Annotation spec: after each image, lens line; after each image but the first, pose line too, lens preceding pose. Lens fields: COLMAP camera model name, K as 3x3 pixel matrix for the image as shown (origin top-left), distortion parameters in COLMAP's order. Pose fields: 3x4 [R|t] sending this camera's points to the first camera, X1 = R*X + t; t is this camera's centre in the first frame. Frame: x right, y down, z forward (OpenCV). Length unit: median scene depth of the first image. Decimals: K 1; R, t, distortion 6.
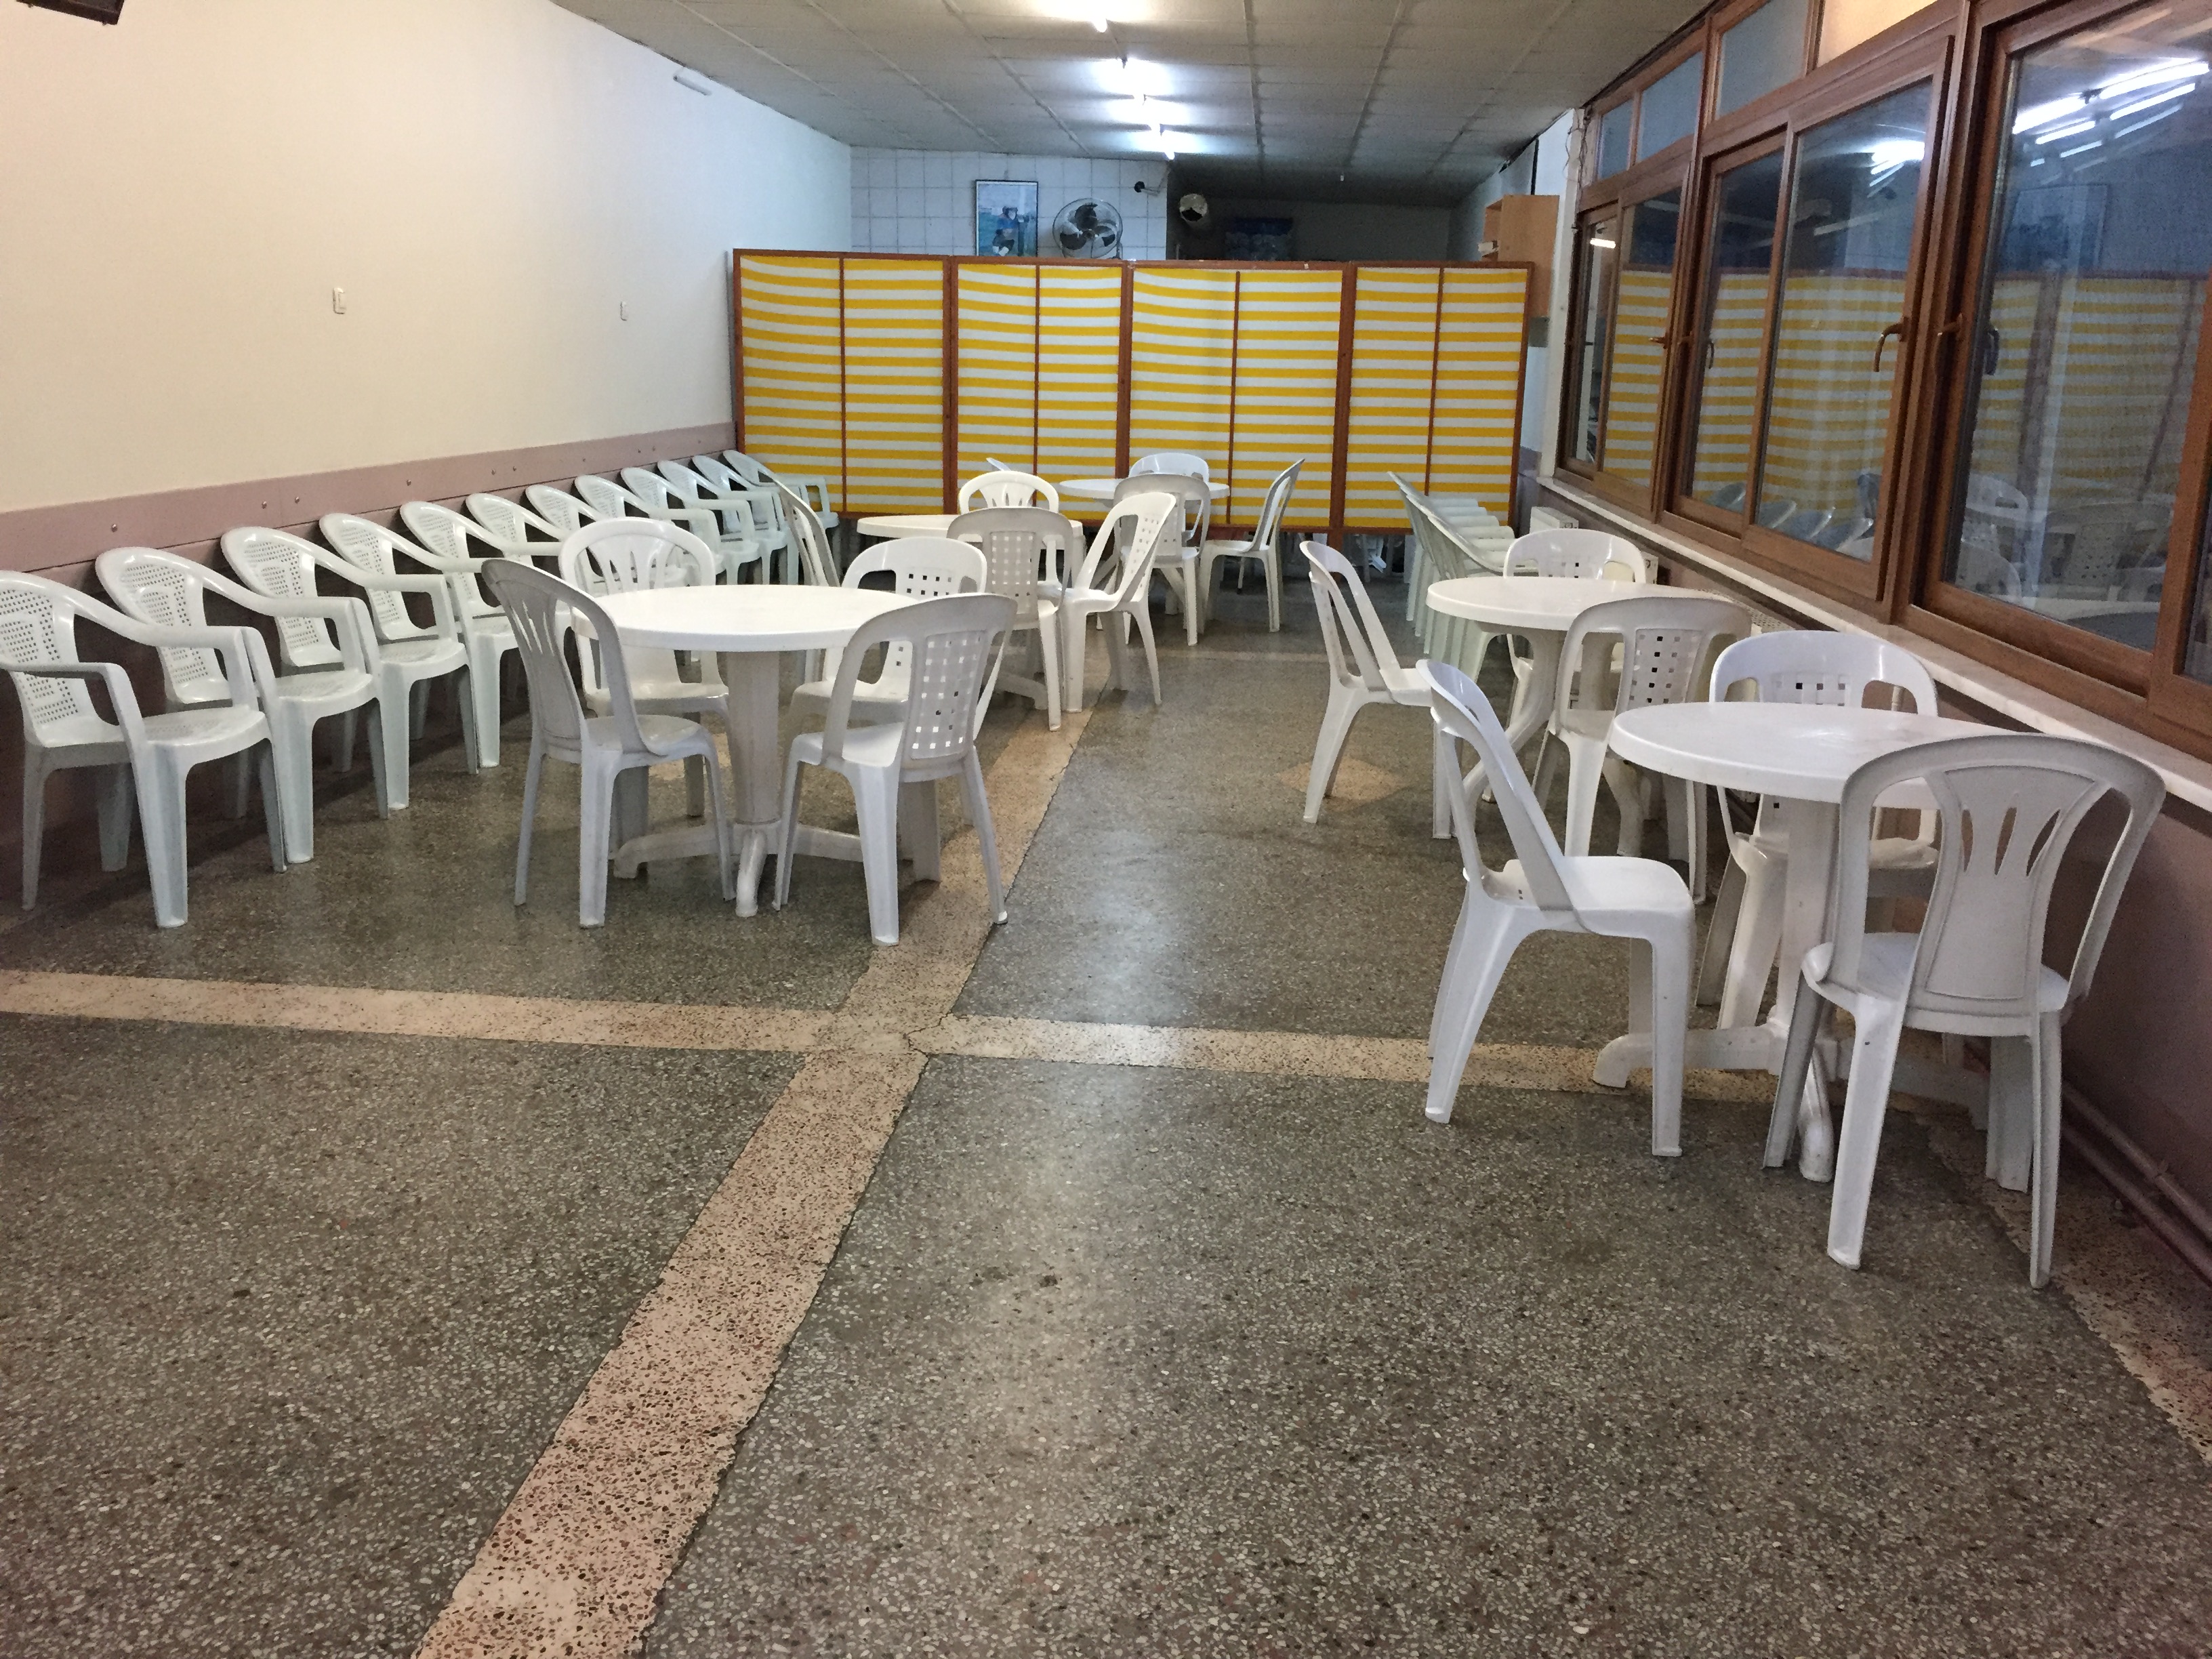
lens RADIAL K [[1870.5, 0, 1113.8], [0, 1870.5, 815.8], [0, 0, 1]] dist [0.105371, -0.143262]
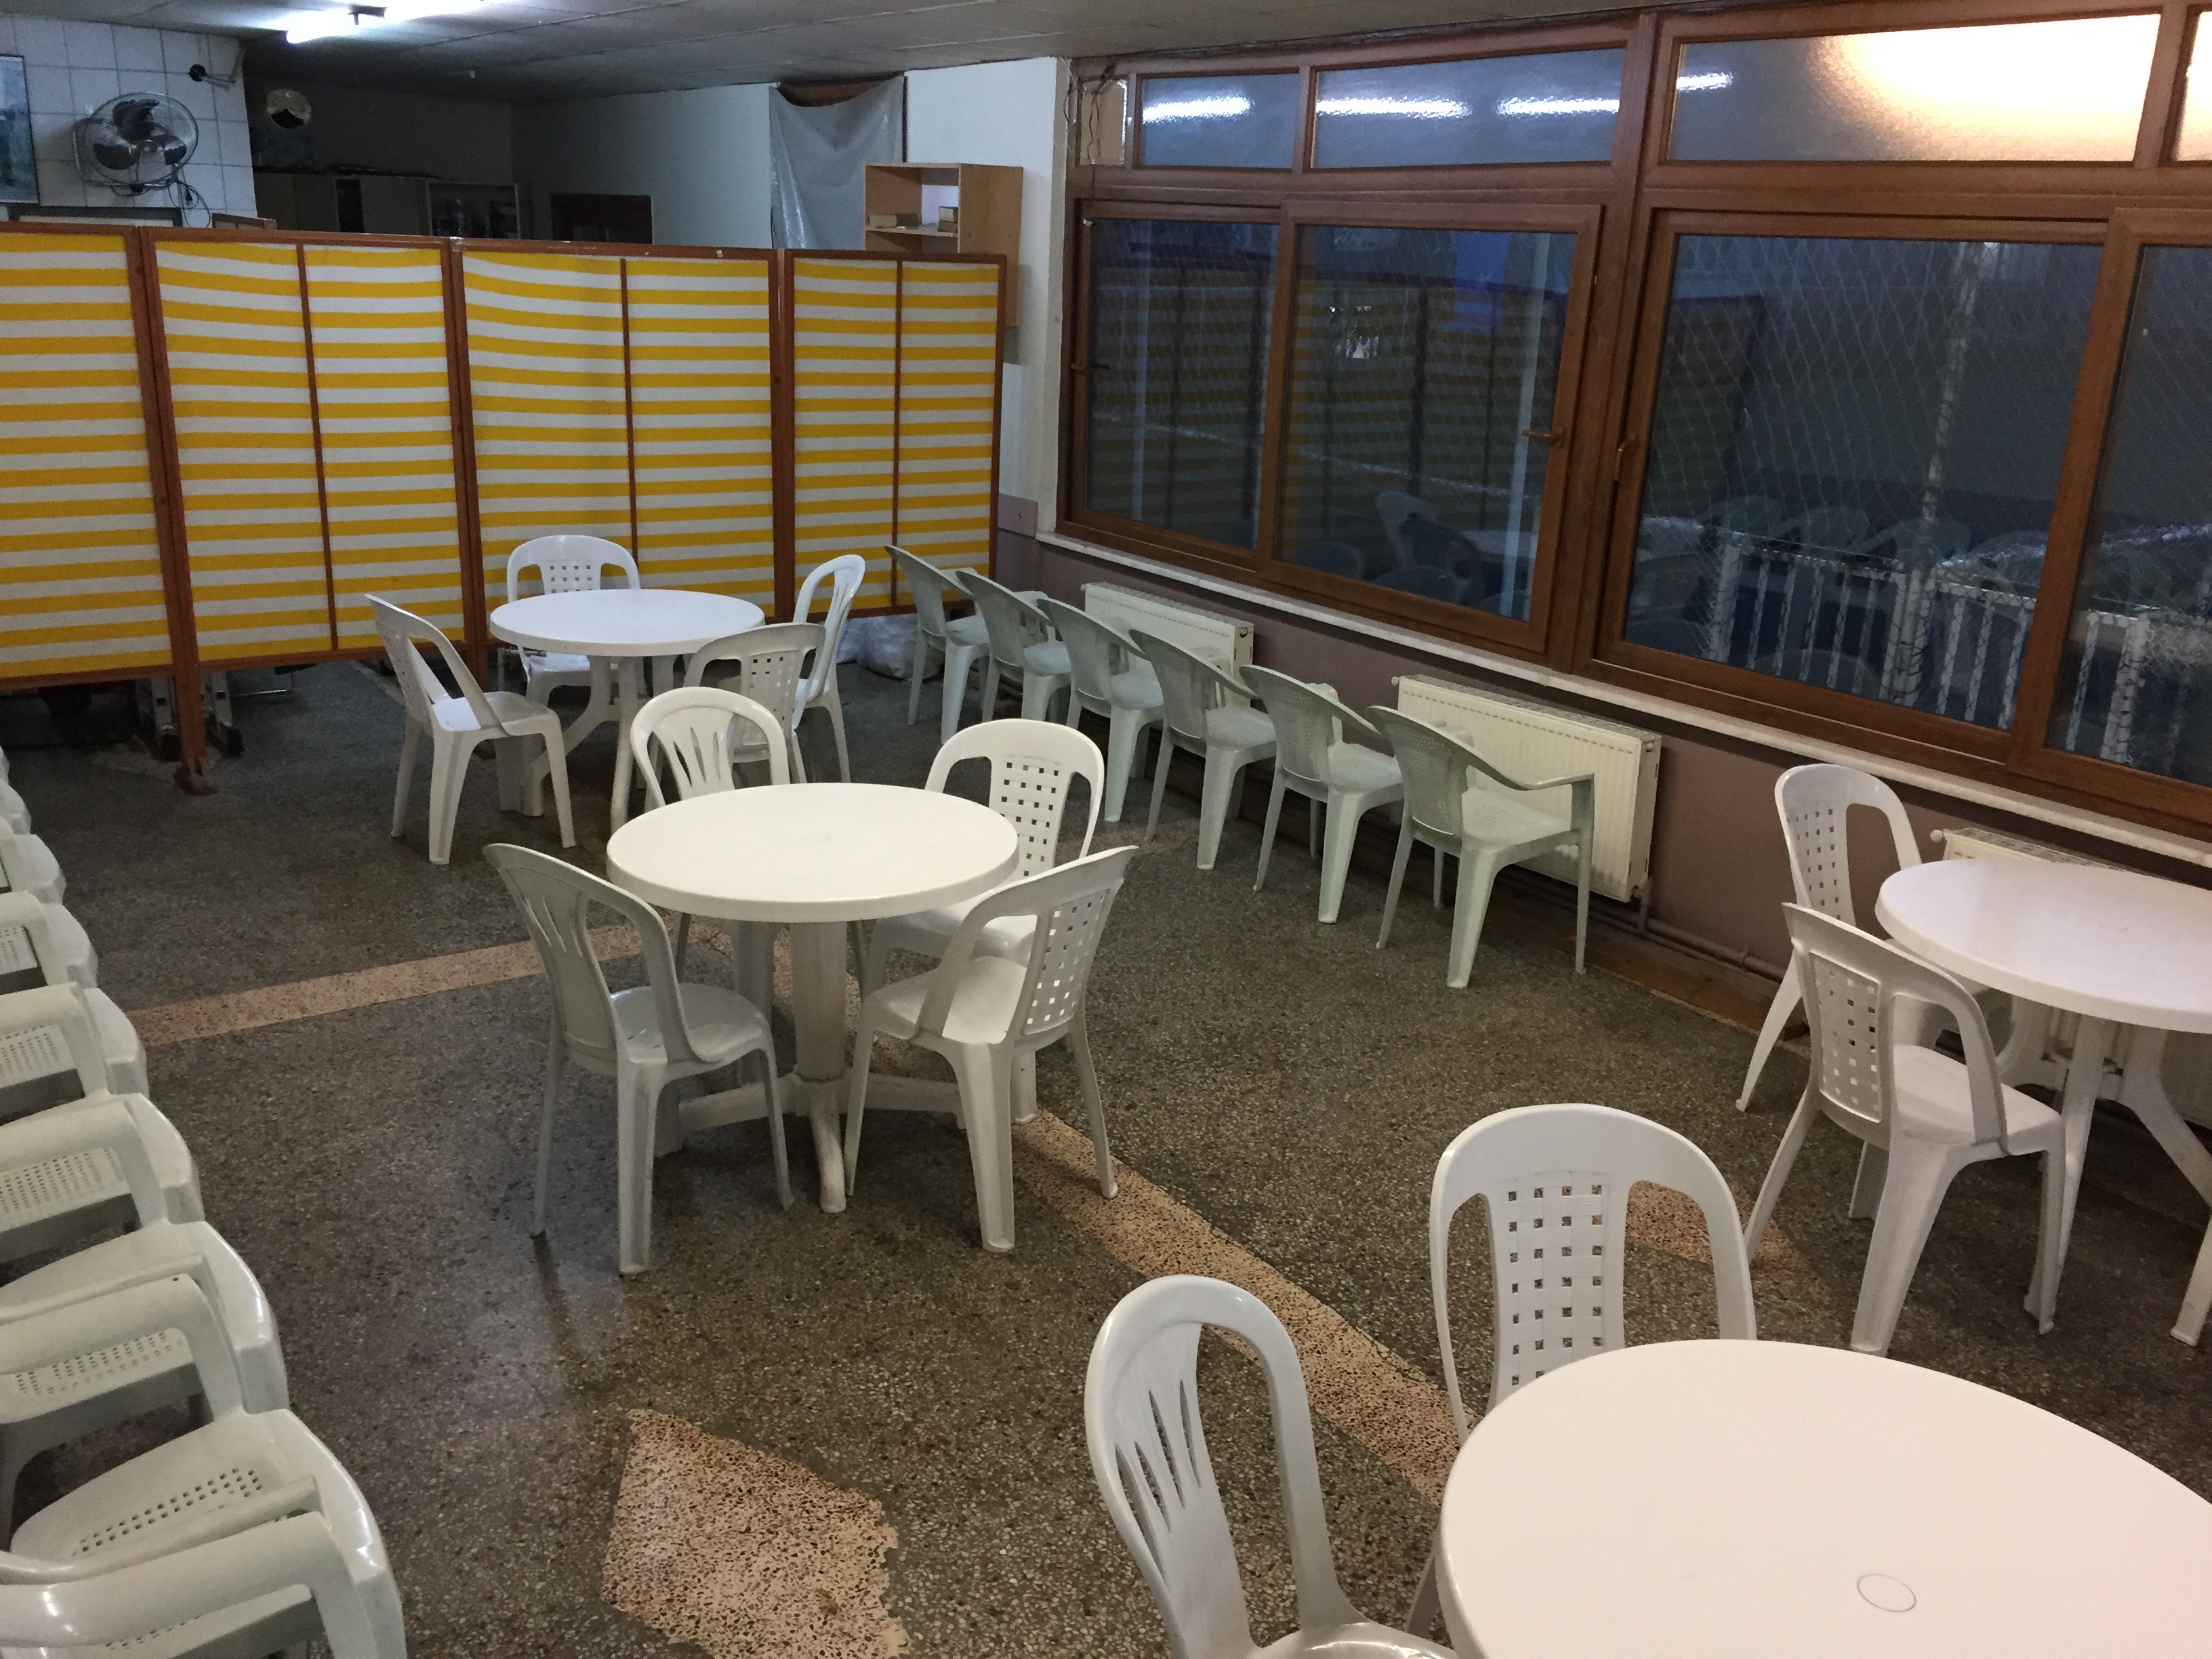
lens RADIAL K [[1870.5, 0, 1113.8], [0, 1870.5, 815.8], [0, 0, 1]] dist [0.105371, -0.143262]
pose [[0.784712, -0.175134, 0.594605, -0.229389], [0.128816, 0.984389, 0.119940, -0.151263], [-0.606328, -0.017523, 0.795022, 0.354013]]
